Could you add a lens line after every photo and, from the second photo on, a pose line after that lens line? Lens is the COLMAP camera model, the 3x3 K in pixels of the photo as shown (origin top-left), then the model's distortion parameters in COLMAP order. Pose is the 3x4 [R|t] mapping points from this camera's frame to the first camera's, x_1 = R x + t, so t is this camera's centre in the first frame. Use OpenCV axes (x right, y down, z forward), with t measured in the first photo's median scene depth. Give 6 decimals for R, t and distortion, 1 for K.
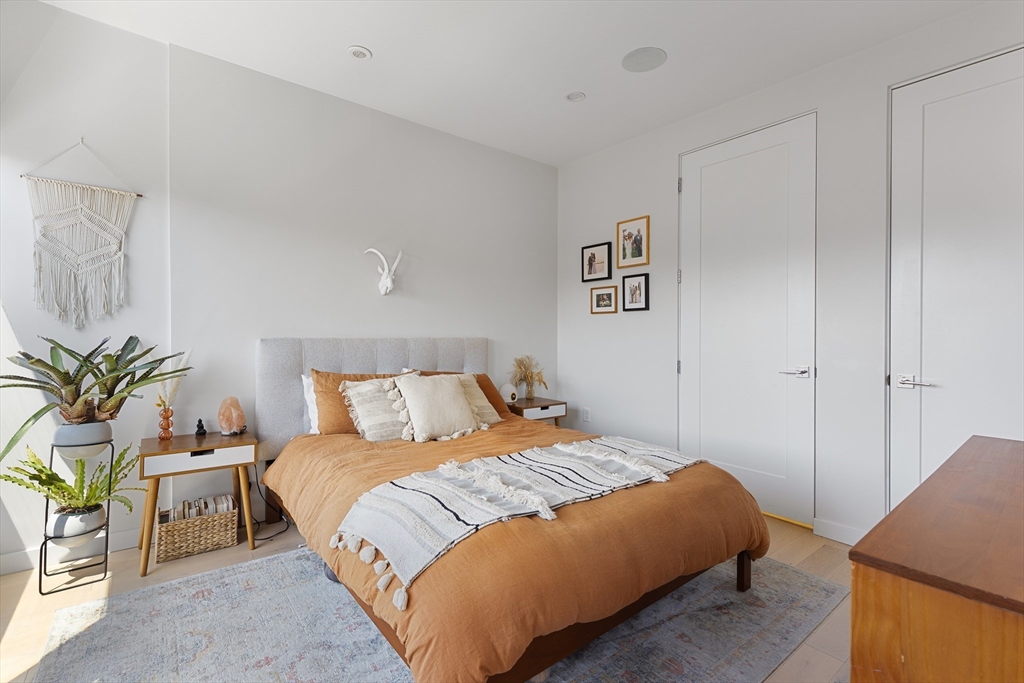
lens RADIAL K [[463.0, 0, 521.4], [0, 463.0, 338.3], [0, 0, 1]] dist [0.007455, -0.000373]
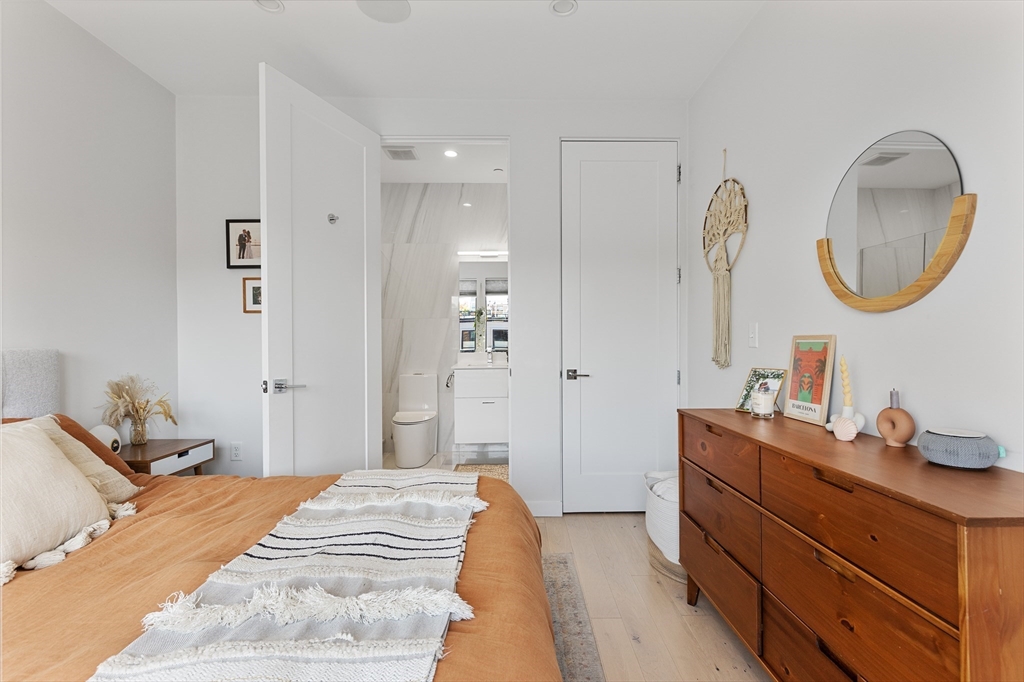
lens RADIAL K [[463.0, 0, 513.5], [0, 463.0, 340.8], [0, 0, 1]] dist [0.007455, -0.000373]
pose [[0.618149, -0.011906, 0.785971, -0.241434], [0.016912, 0.999855, 0.001845, -0.003519], [-0.785879, 0.012152, 0.618261, 0.308309]]
